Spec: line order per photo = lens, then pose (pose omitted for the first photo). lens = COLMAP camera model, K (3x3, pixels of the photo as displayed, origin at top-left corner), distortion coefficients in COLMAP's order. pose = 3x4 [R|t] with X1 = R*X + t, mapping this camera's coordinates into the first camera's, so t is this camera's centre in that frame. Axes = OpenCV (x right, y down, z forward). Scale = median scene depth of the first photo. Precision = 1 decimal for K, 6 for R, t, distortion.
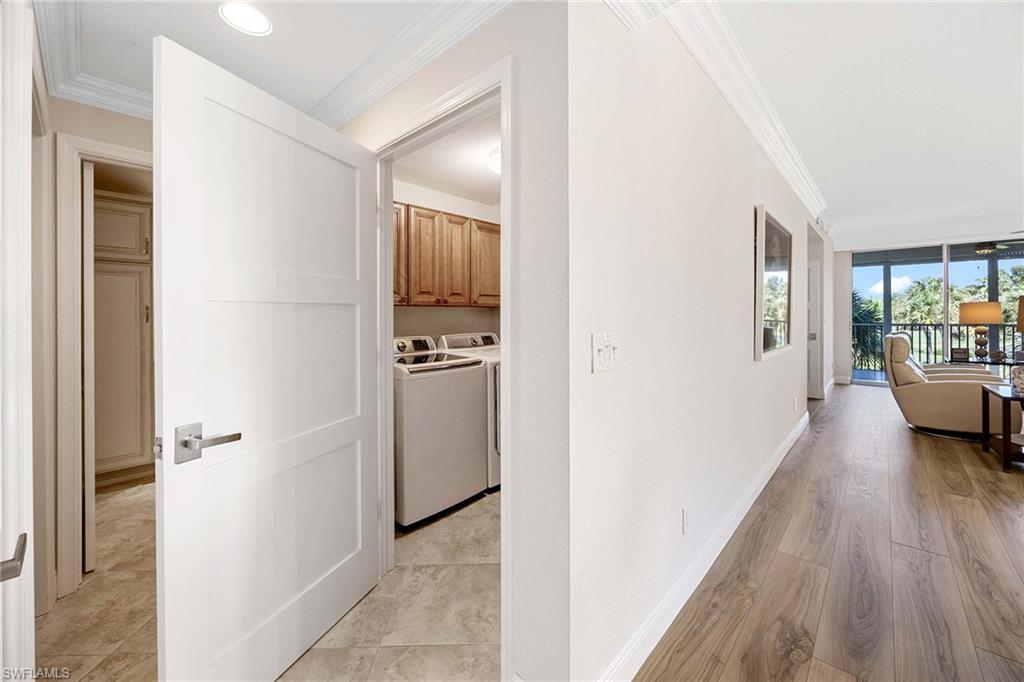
lens RADIAL K [[389.9, 0, 511.5], [0, 389.9, 314.4], [0, 0, 1]] dist [-0.002572, 0.000019]
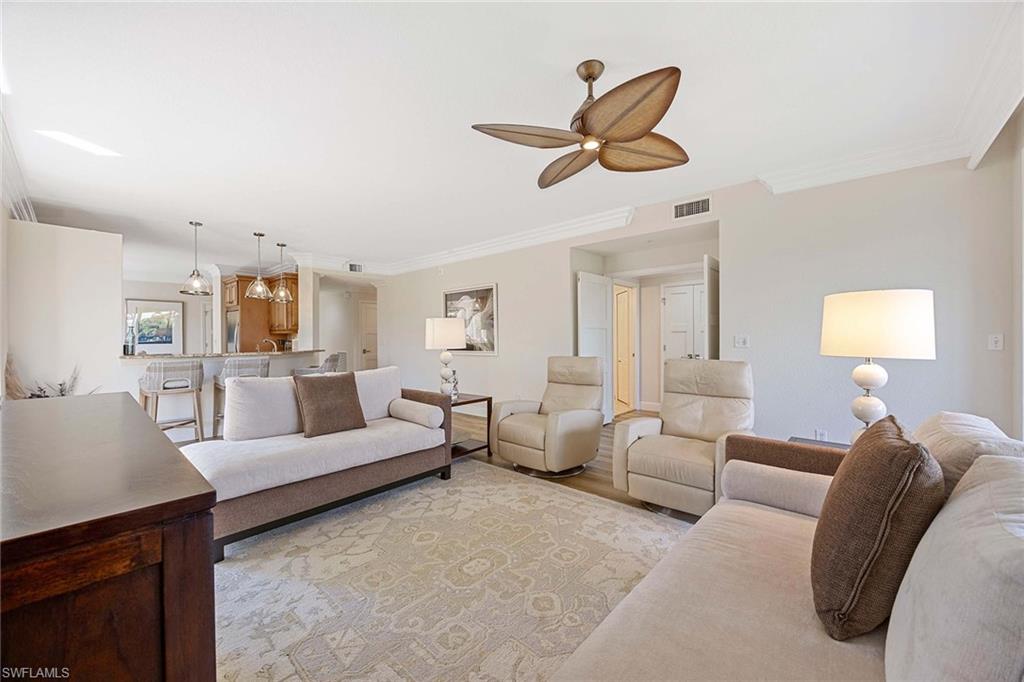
lens RADIAL K [[389.9, 0, 525.7], [0, 389.9, 336.3], [0, 0, 1]] dist [-0.002572, 0.000019]
pose [[0.064806, 0.000133, -0.997898, 1.195485], [0.006192, 0.999981, 0.000535, 0.003366], [0.997879, -0.006214, 0.064803, 0.521874]]
